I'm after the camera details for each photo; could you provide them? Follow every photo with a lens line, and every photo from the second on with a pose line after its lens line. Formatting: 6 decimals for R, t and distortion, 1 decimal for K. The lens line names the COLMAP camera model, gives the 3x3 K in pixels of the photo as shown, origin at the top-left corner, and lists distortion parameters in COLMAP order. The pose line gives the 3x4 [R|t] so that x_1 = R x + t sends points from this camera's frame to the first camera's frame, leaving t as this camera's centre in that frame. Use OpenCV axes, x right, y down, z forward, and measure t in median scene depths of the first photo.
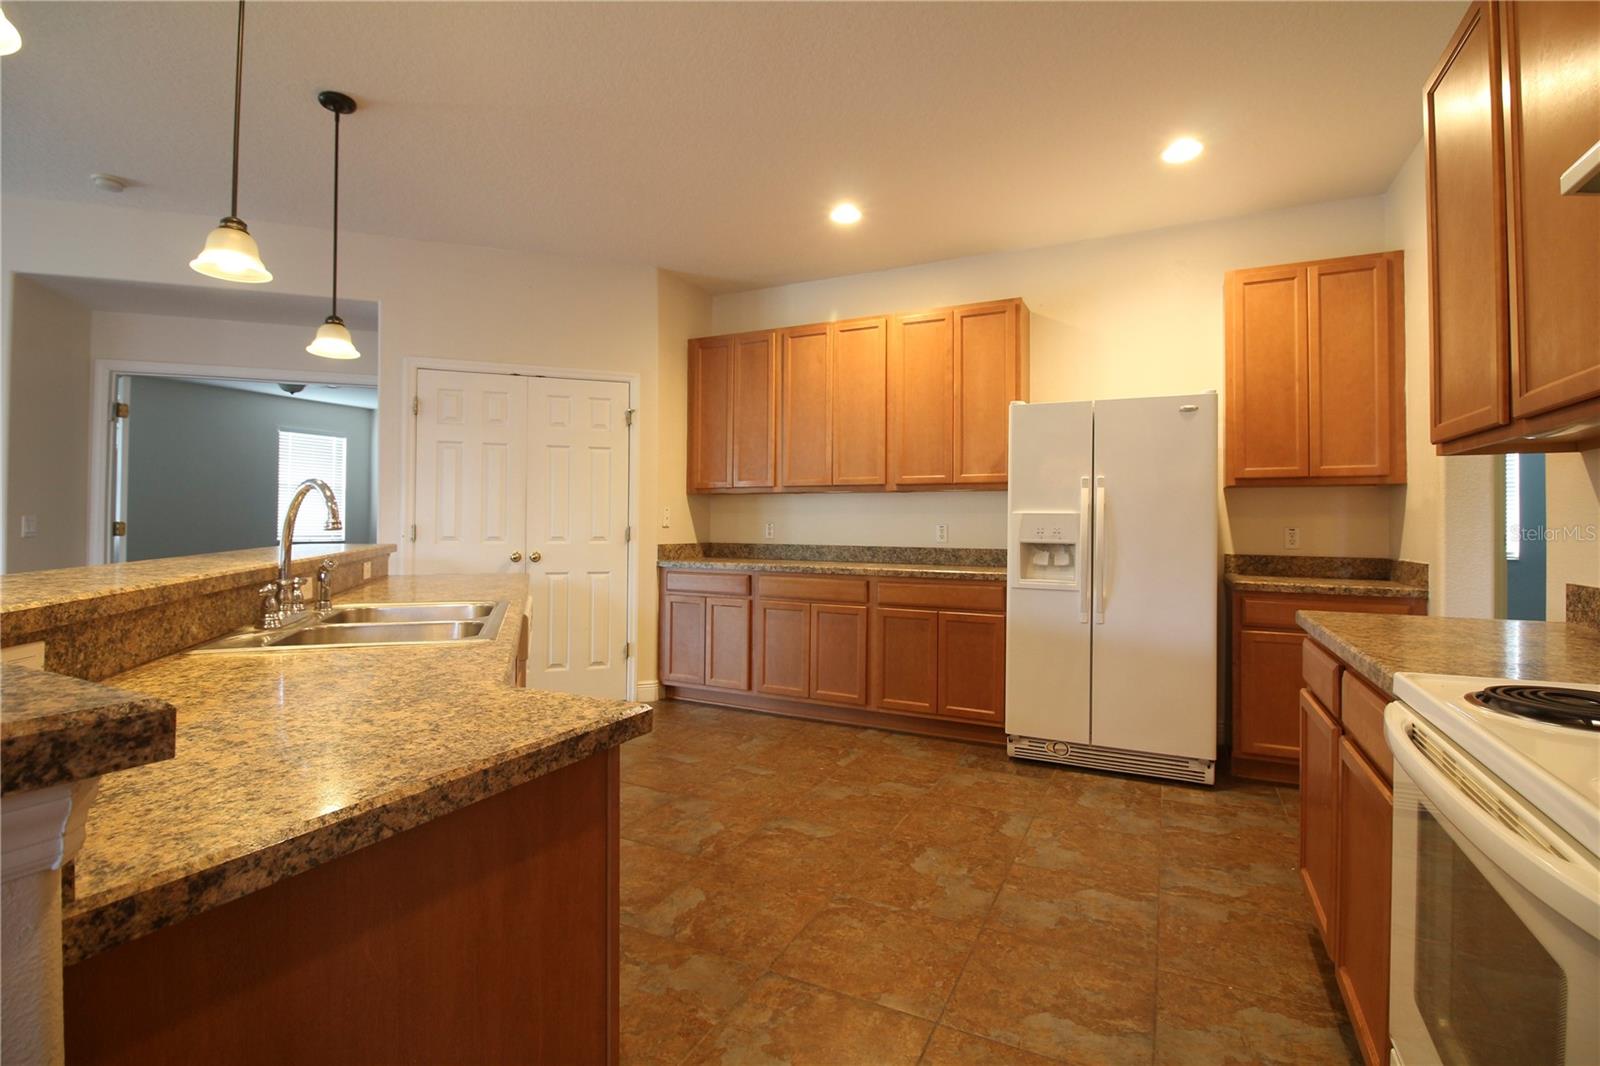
lens RADIAL K [[735.9, 0, 799.3], [0, 735.9, 514.4], [0, 0, 1]] dist [-0.000474, -0.012475]
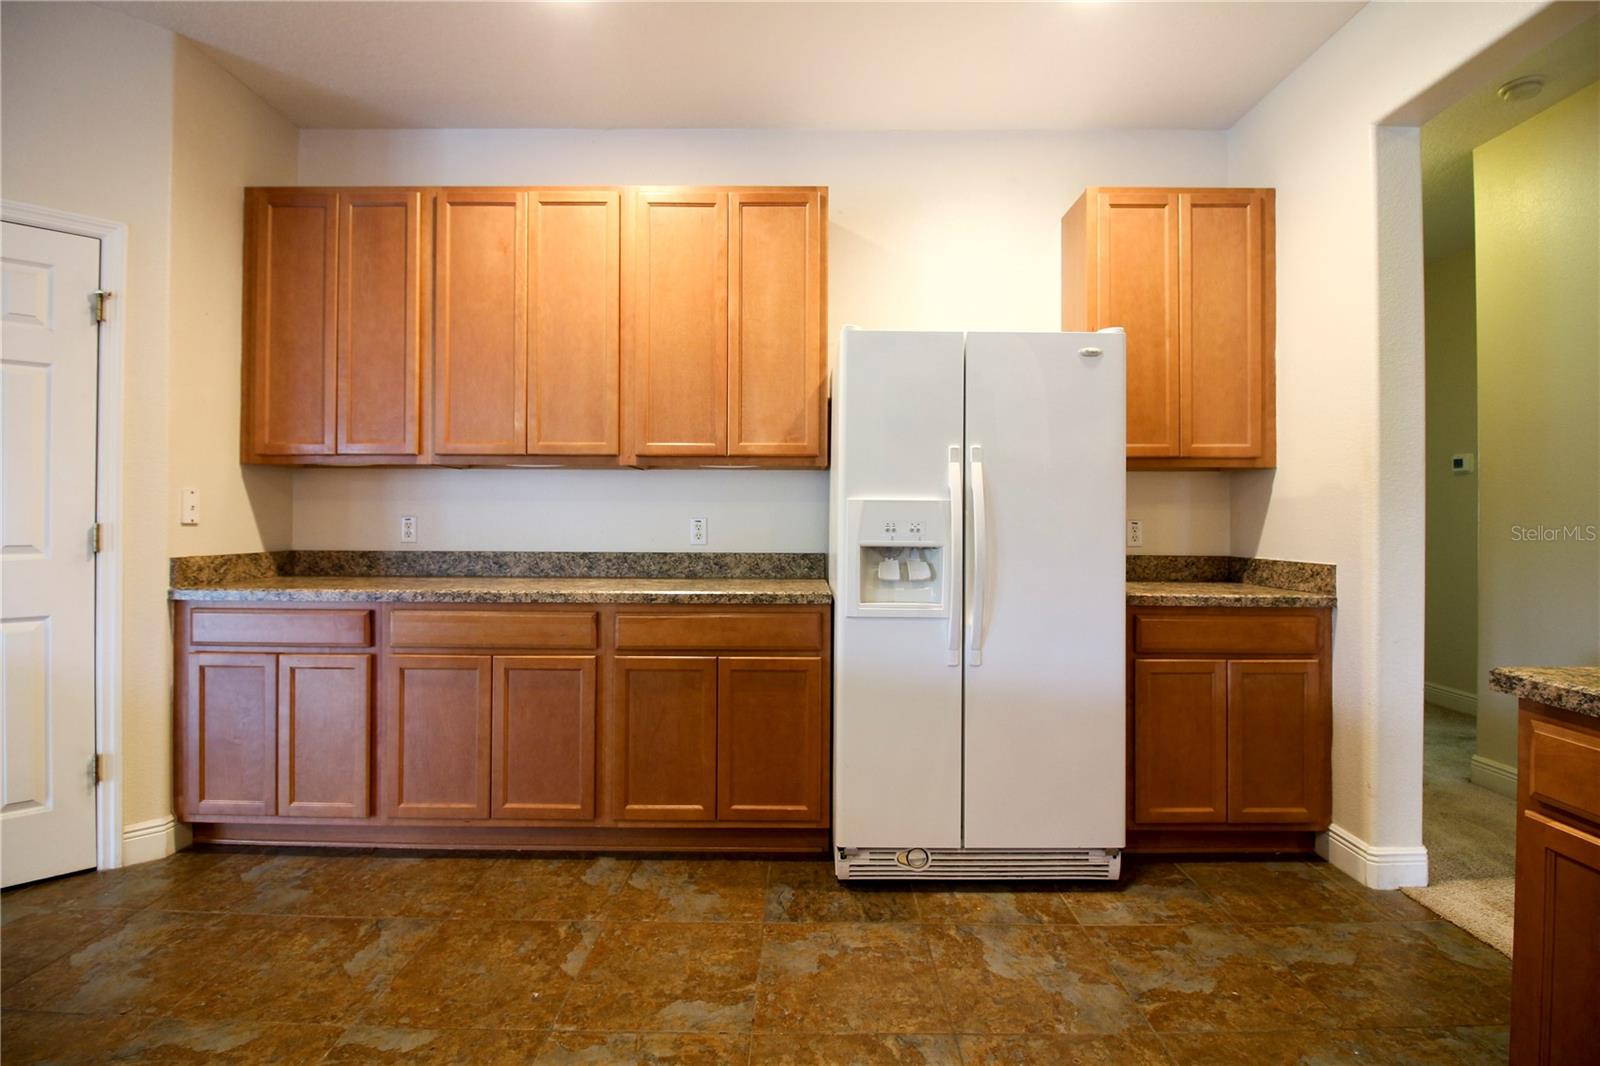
lens RADIAL K [[735.9, 0, 799.3], [0, 735.9, 514.4], [0, 0, 1]] dist [-0.000474, -0.012475]
pose [[0.895257, -0.000715, 0.445549, -0.026106], [-0.003018, 0.999966, 0.007669, 0.005157], [-0.445540, -0.008210, 0.895225, 0.378265]]
